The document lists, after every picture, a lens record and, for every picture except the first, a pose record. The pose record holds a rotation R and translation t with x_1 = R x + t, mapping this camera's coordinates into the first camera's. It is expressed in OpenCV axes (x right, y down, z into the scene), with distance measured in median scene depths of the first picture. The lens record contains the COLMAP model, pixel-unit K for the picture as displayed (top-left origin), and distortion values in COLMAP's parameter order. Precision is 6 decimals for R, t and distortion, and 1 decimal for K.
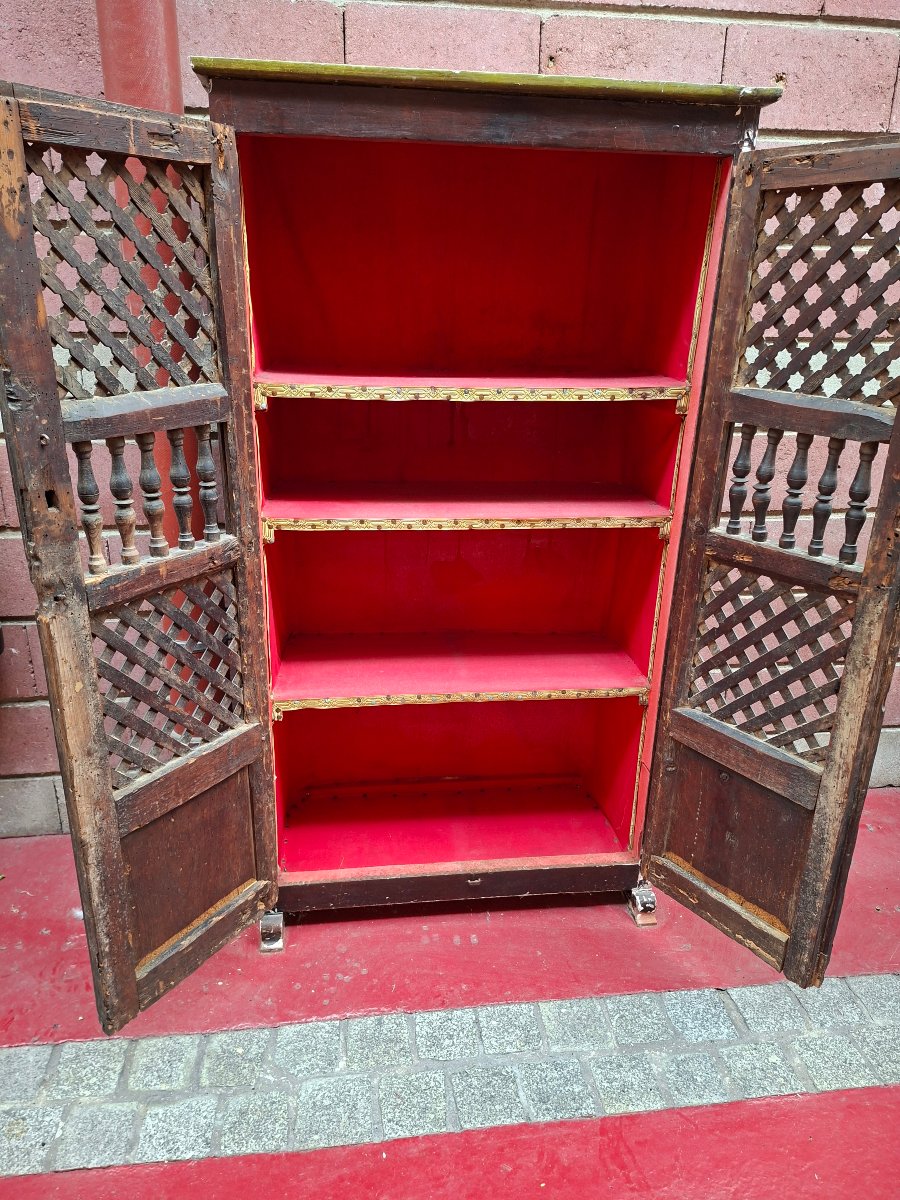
lens RADIAL K [[827.9, 0, 450.0], [0, 827.9, 600.0], [0, 0, 1]] dist [0.079708, -0.114670]
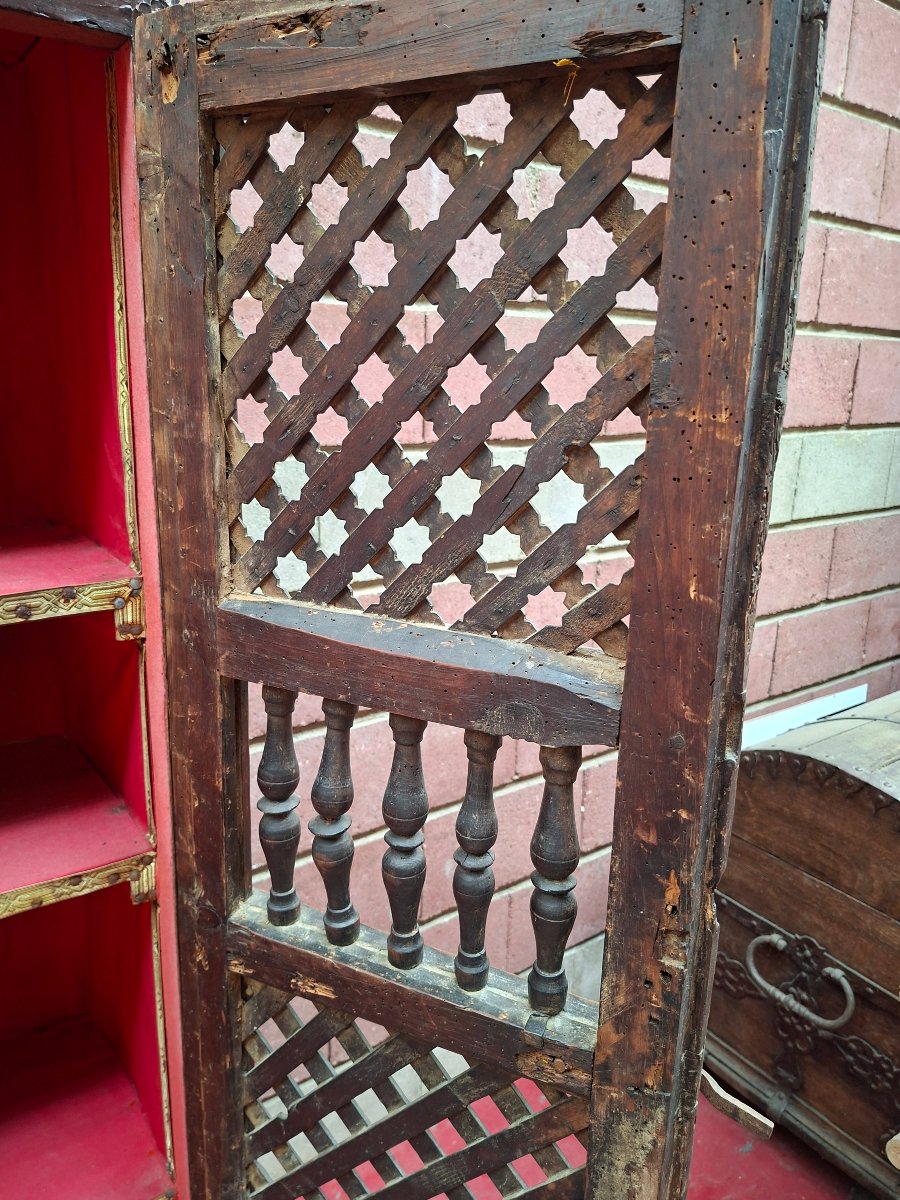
lens RADIAL K [[827.9, 0, 450.0], [0, 827.9, 600.0], [0, 0, 1]] dist [0.079708, -0.114670]
pose [[0.877438, -0.123769, 0.463447, 0.258844], [0.160476, 0.986211, -0.040448, -0.230009], [-0.452050, 0.109862, 0.885201, 0.620565]]
